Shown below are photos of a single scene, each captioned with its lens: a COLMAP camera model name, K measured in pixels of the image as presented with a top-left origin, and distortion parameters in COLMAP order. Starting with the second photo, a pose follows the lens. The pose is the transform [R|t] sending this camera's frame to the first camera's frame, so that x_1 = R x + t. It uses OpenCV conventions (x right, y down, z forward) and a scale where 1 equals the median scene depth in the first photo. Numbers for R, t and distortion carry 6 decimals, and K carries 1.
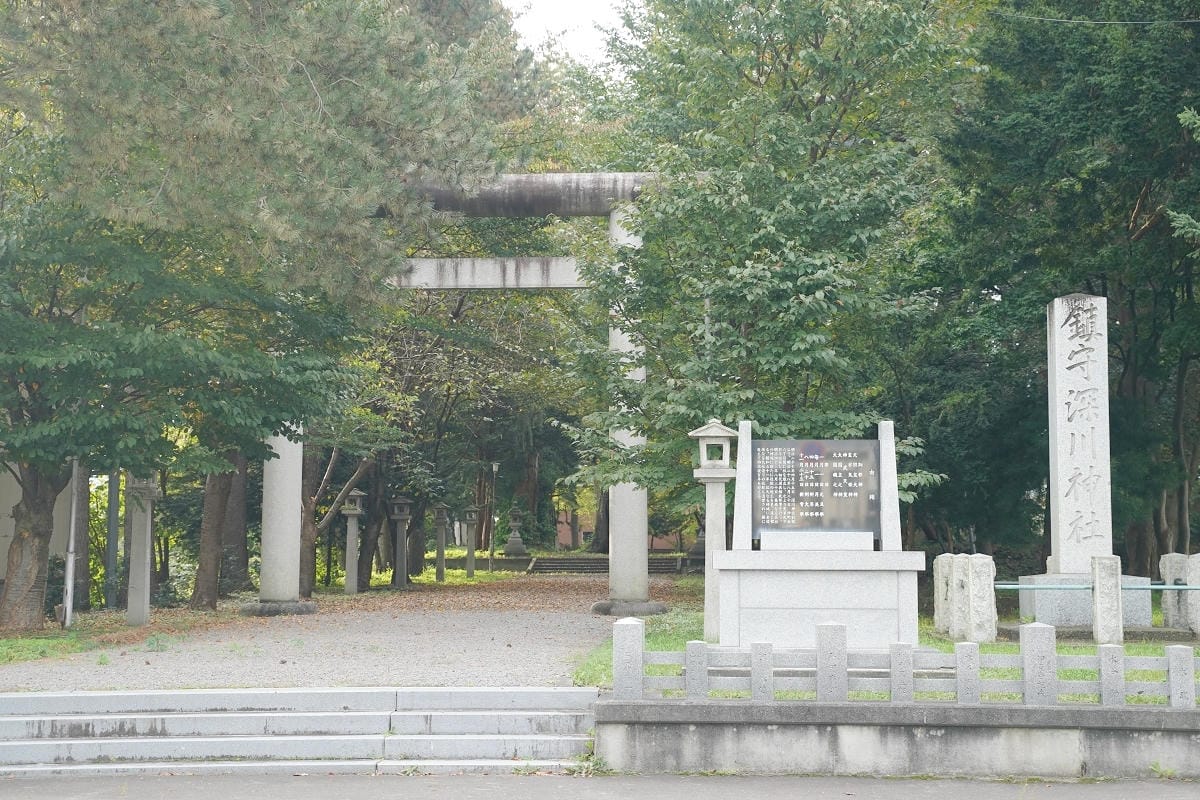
lens RADIAL K [[1954.9, 0, 600.0], [0, 1954.9, 400.0], [0, 0, 1]] dist [0.175413, 0.100291]
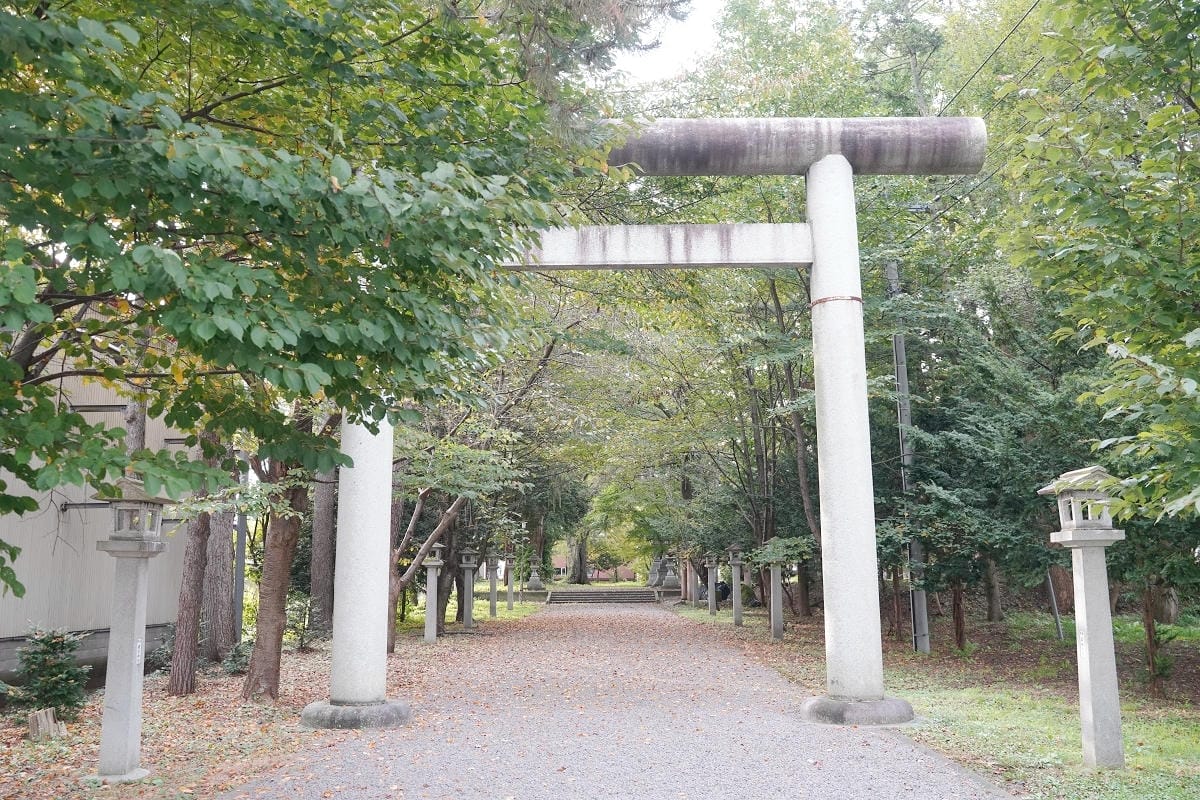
lens RADIAL K [[1071.4, 0, 600.0], [0, 1071.4, 400.0], [0, 0, 1]] dist [-0.066286, 0.002618]
pose [[0.998564, 0.000712, 0.053562, -0.114279], [0.003880, 0.996323, -0.085586, 0.033050], [-0.053426, 0.085671, 0.994890, 0.716265]]
